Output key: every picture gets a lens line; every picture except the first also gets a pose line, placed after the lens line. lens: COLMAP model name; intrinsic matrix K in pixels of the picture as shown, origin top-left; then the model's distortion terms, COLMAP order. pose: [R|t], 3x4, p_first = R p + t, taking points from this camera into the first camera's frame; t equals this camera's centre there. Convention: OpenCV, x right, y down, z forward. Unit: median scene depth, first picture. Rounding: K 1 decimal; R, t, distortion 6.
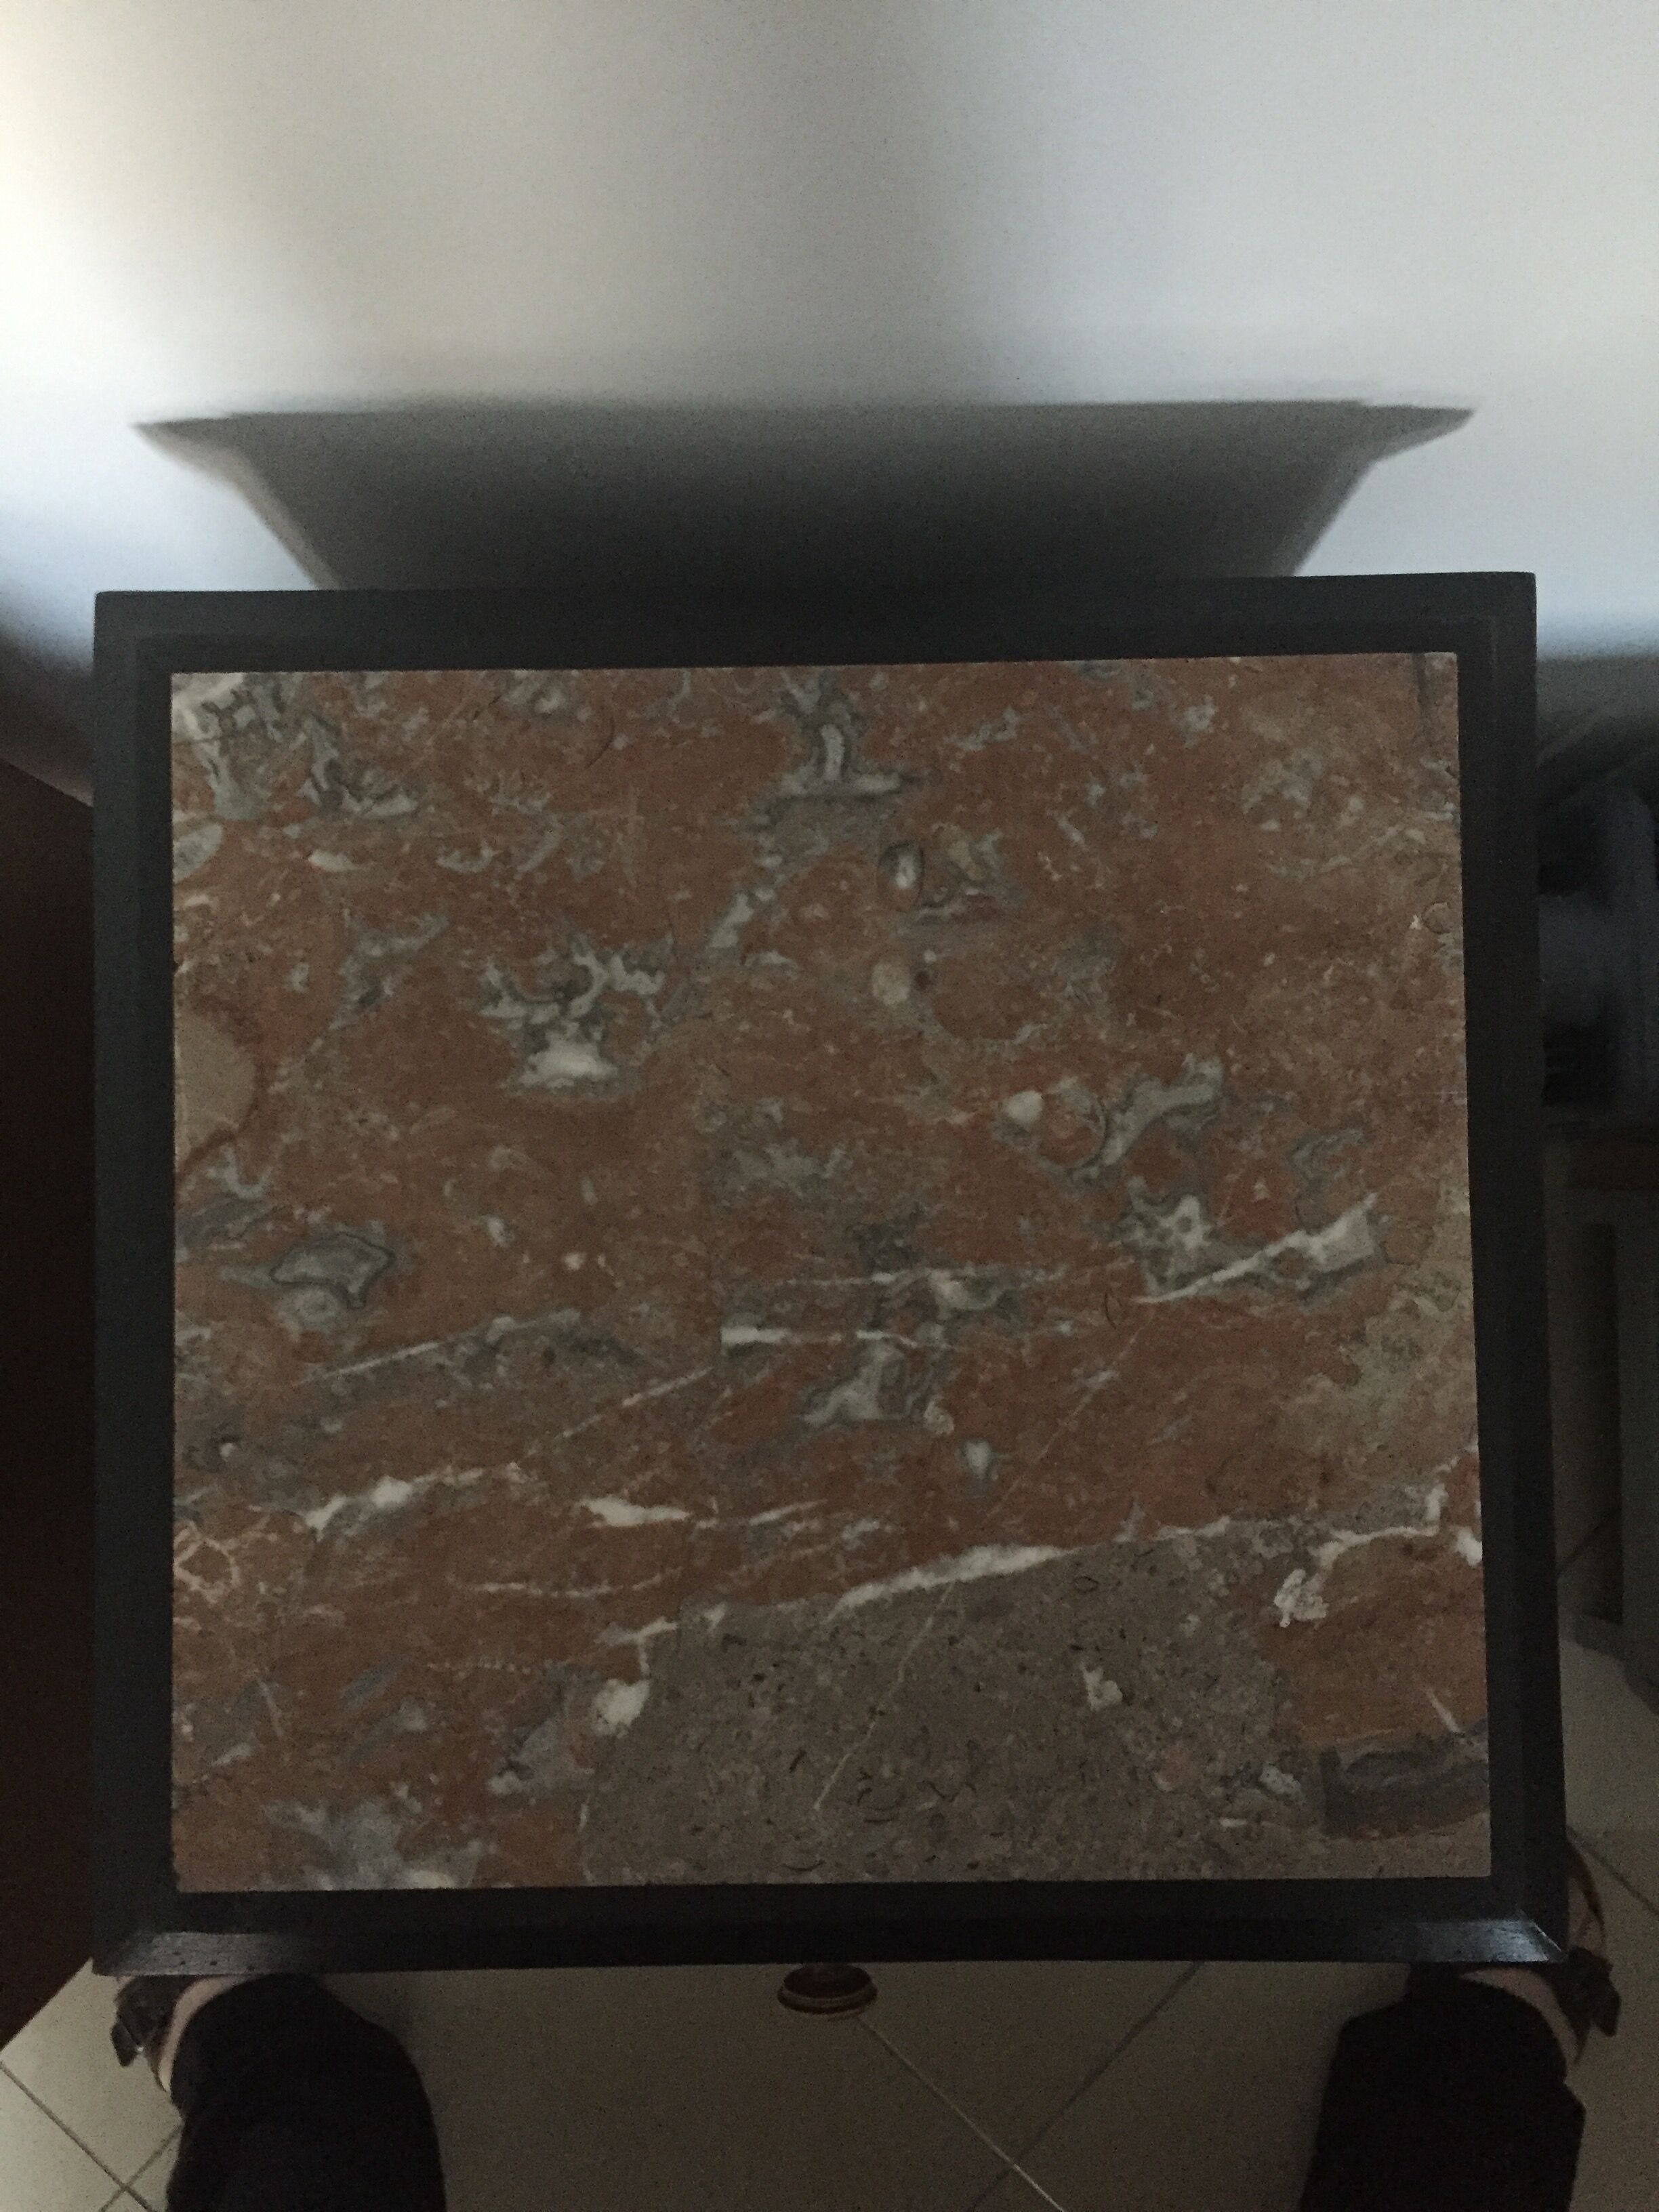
lens RADIAL K [[1902.0, 0, 824.8], [0, 1902.0, 1108.2], [0, 0, 1]] dist [0.052382, -0.077495]
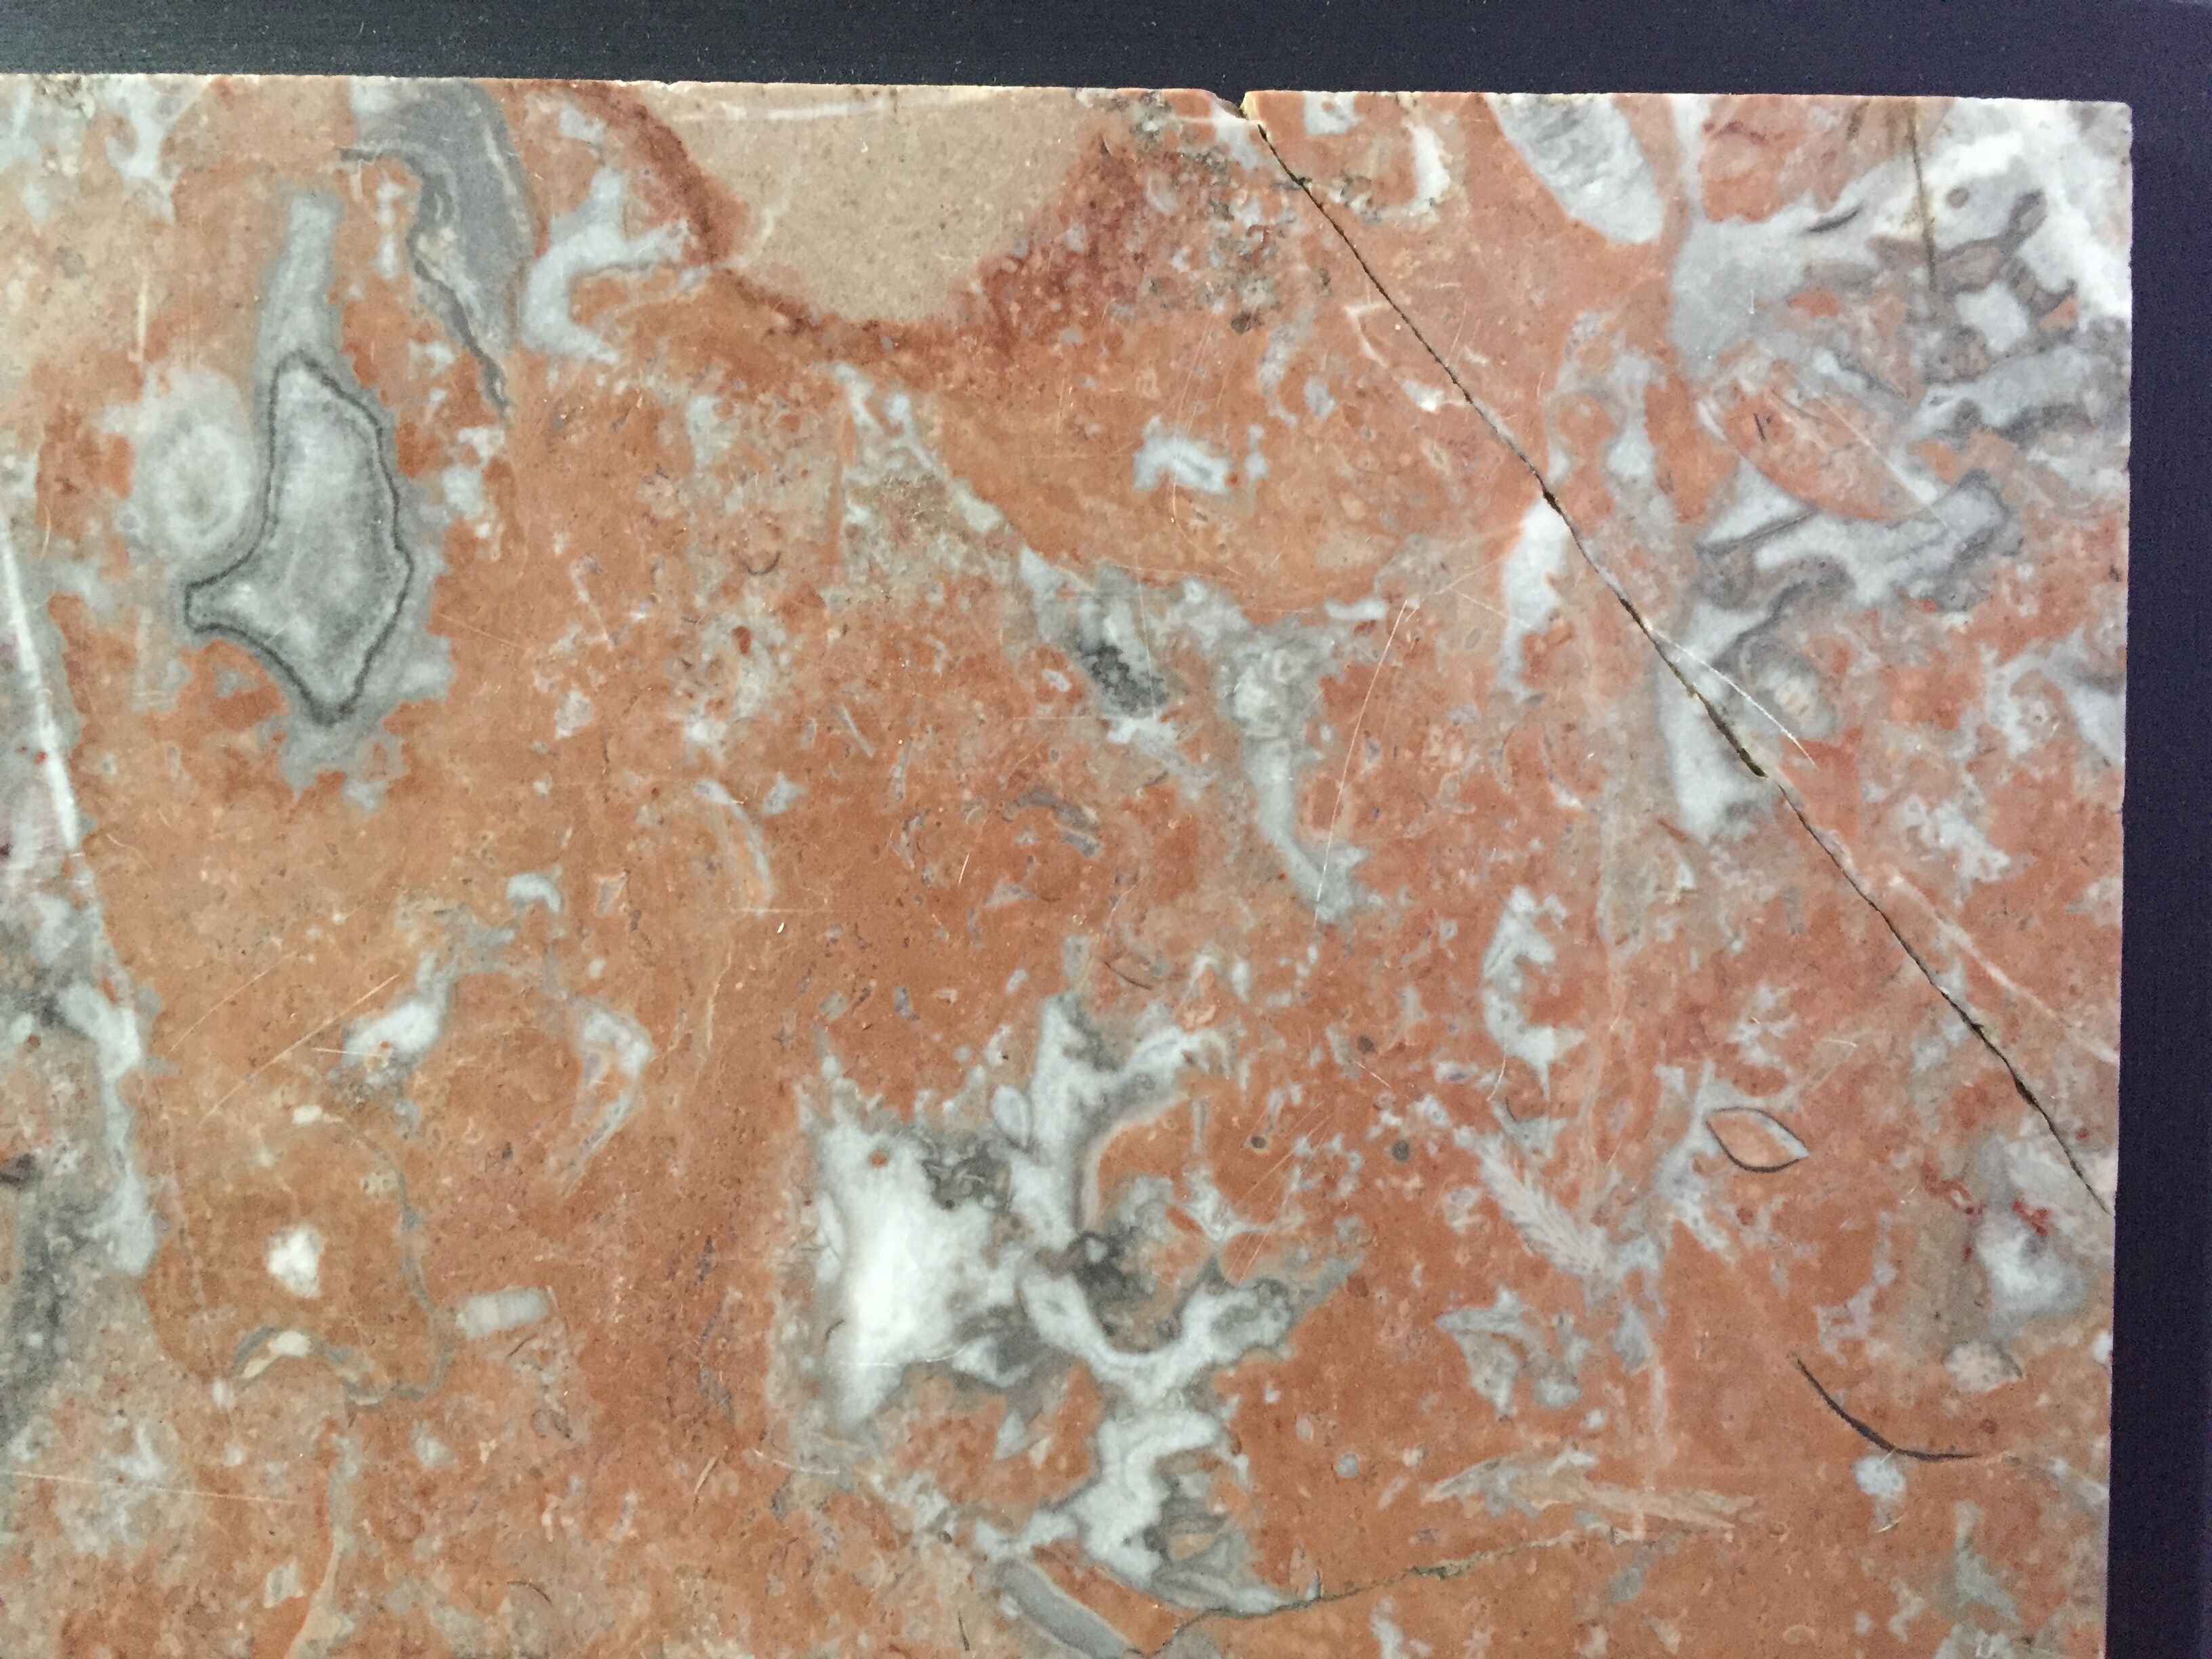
lens RADIAL K [[1902.0, 0, 1105.1], [0, 1902.0, 829.1], [0, 0, 1]] dist [0.052382, -0.077495]
pose [[-0.026182, 0.945815, -0.323649, -0.105886], [-0.994664, -0.056966, -0.086009, -0.029725], [-0.099785, 0.319670, 0.942260, 0.696458]]
